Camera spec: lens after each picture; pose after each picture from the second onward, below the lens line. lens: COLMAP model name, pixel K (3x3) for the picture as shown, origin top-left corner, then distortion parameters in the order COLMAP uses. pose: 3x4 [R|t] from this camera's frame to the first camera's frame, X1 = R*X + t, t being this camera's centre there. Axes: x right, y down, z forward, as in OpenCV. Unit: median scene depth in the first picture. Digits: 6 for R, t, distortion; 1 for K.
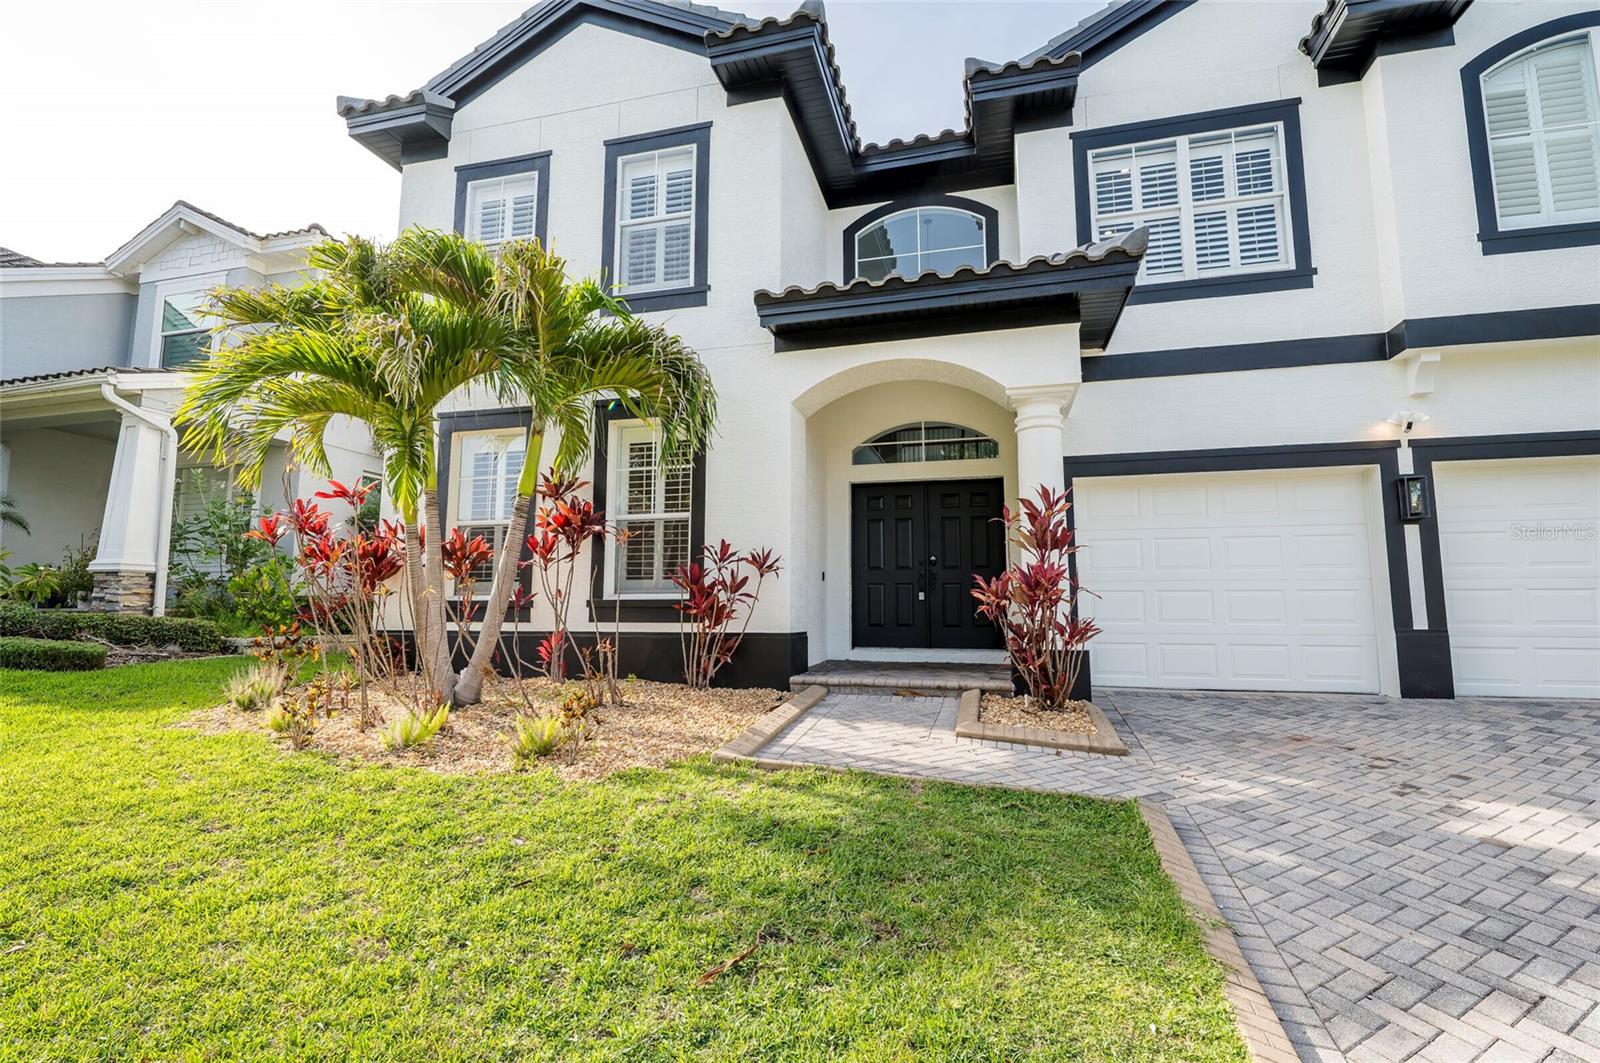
lens RADIAL K [[734.7, 0, 800.0], [0, 734.7, 531.5], [0, 0, 1]] dist [-0.000069, -0.007985]
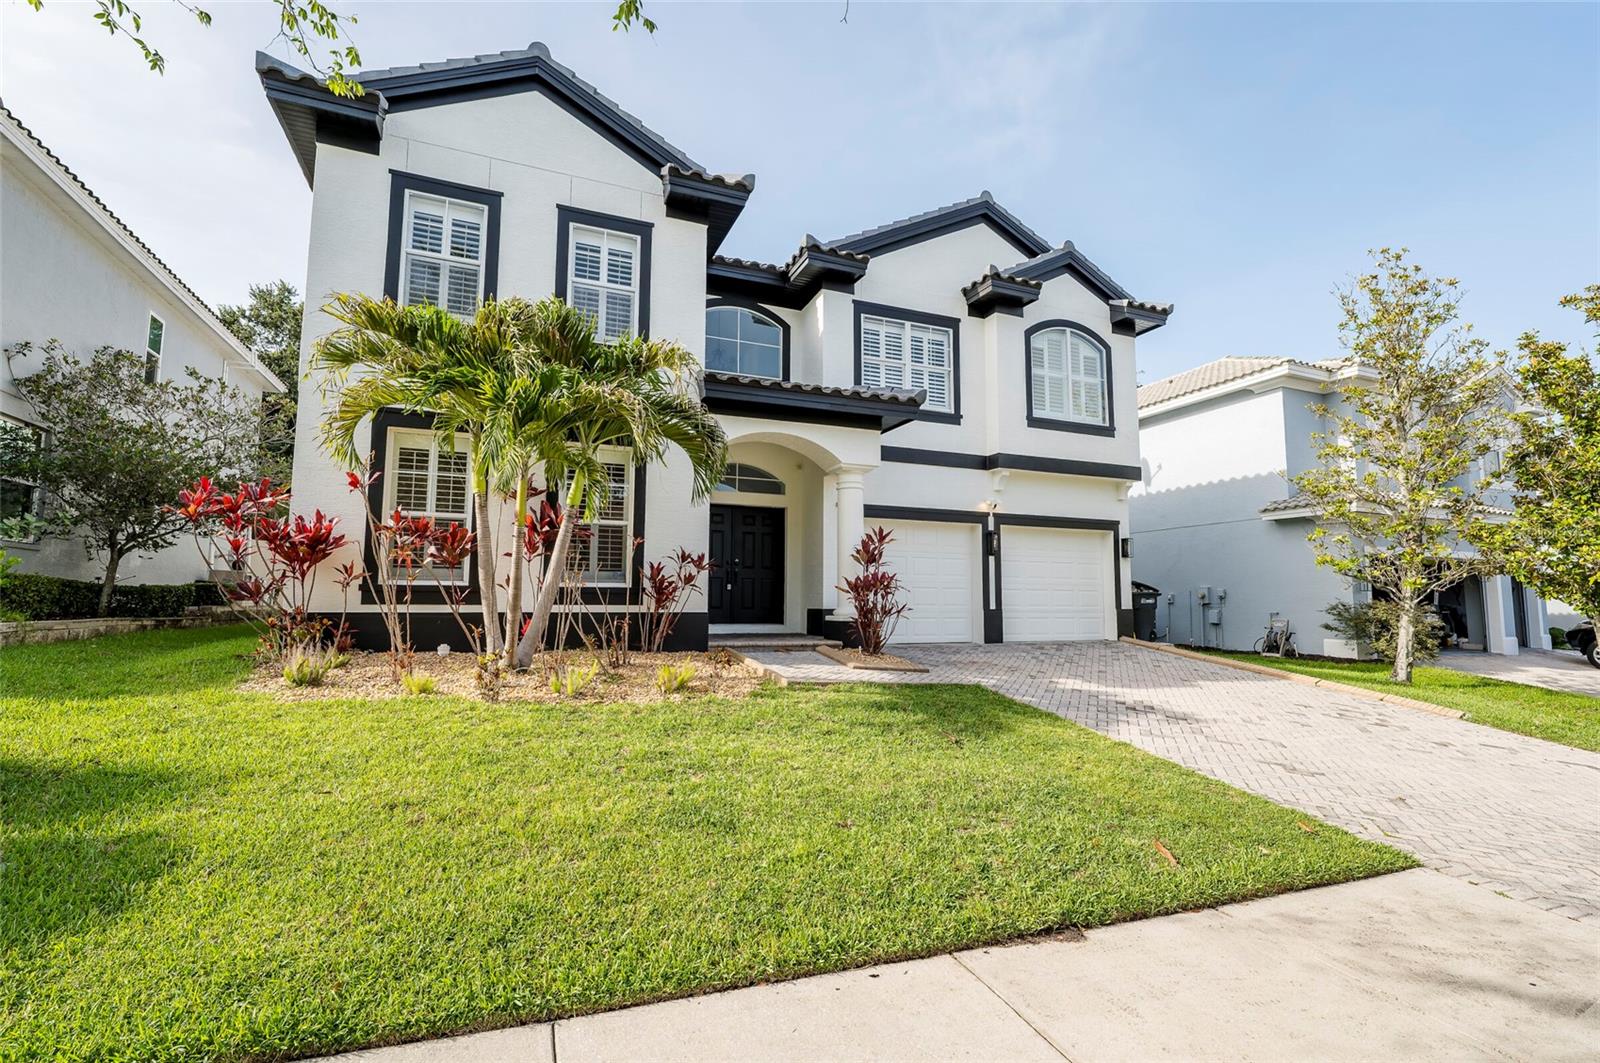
lens RADIAL K [[694.5, 0, 805.7], [0, 694.5, 537.7], [0, 0, 1]] dist [-0.018666, -0.000426]
pose [[0.799461, 0.059851, 0.597729, -0.621043], [-0.072198, 0.997385, -0.003305, -0.014869], [-0.596363, -0.040513, 0.801692, -0.177643]]
